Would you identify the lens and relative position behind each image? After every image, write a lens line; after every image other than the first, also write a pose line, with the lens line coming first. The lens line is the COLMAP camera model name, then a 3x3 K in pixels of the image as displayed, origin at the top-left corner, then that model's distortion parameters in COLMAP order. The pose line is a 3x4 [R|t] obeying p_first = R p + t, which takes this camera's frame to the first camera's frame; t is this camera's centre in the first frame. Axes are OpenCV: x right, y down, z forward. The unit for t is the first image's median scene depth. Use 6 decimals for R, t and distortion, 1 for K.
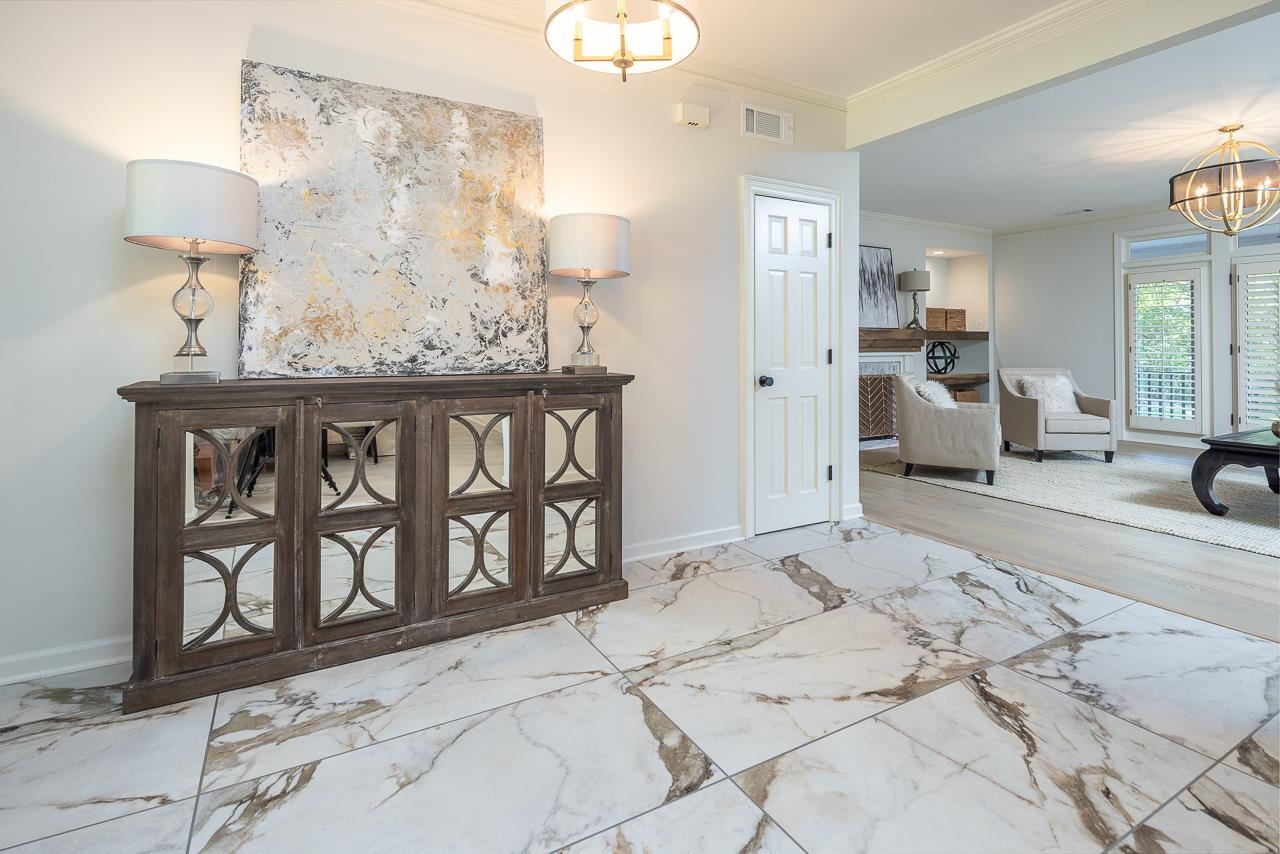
lens RADIAL K [[620.9, 0, 634.8], [0, 620.9, 341.3], [0, 0, 1]] dist [0.004024, -0.000506]
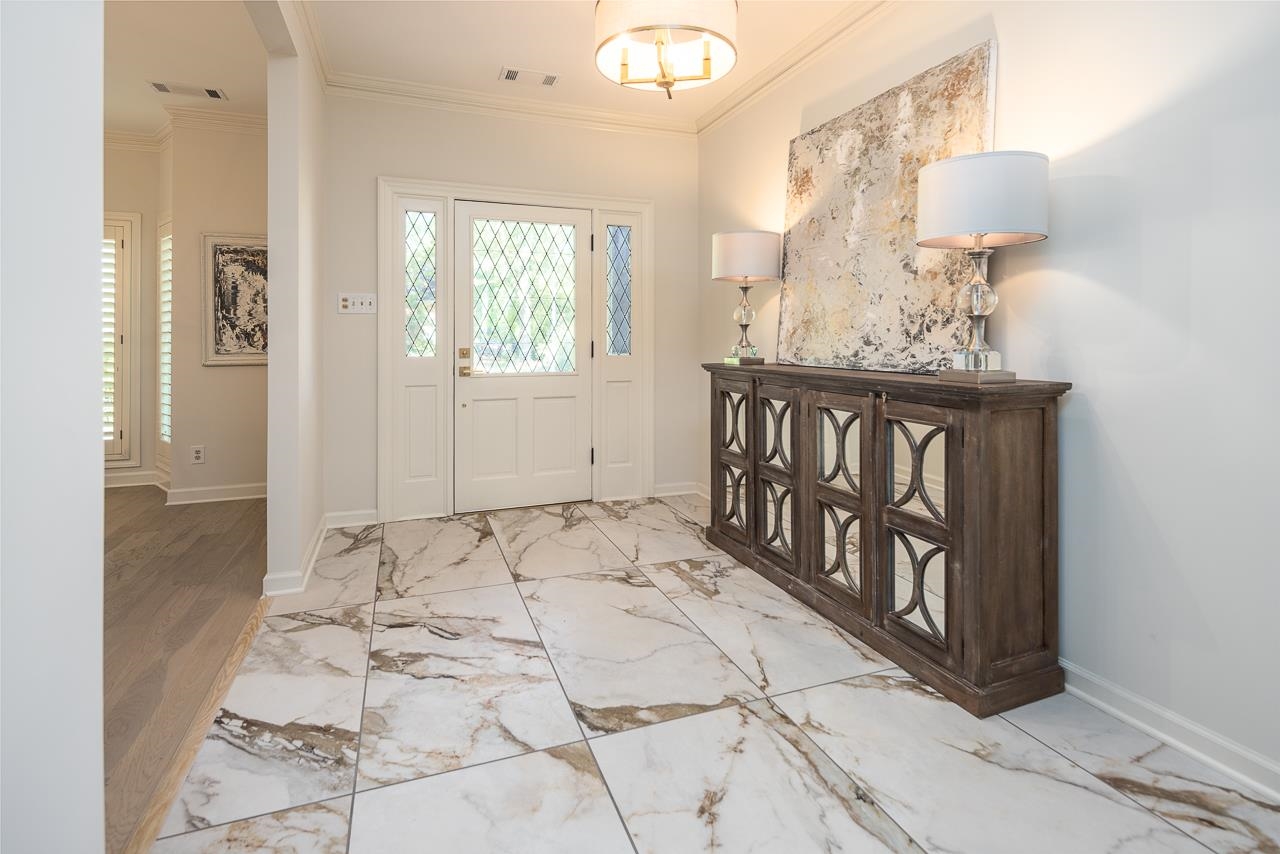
lens RADIAL K [[620.9, 0, 634.8], [0, 620.9, 341.3], [0, 0, 1]] dist [0.004024, -0.000506]
pose [[-0.161413, 0.005260, -0.986873, 0.770238], [0.009712, 0.999946, 0.003741, -0.000975], [0.986839, -0.008981, -0.161455, 0.806395]]
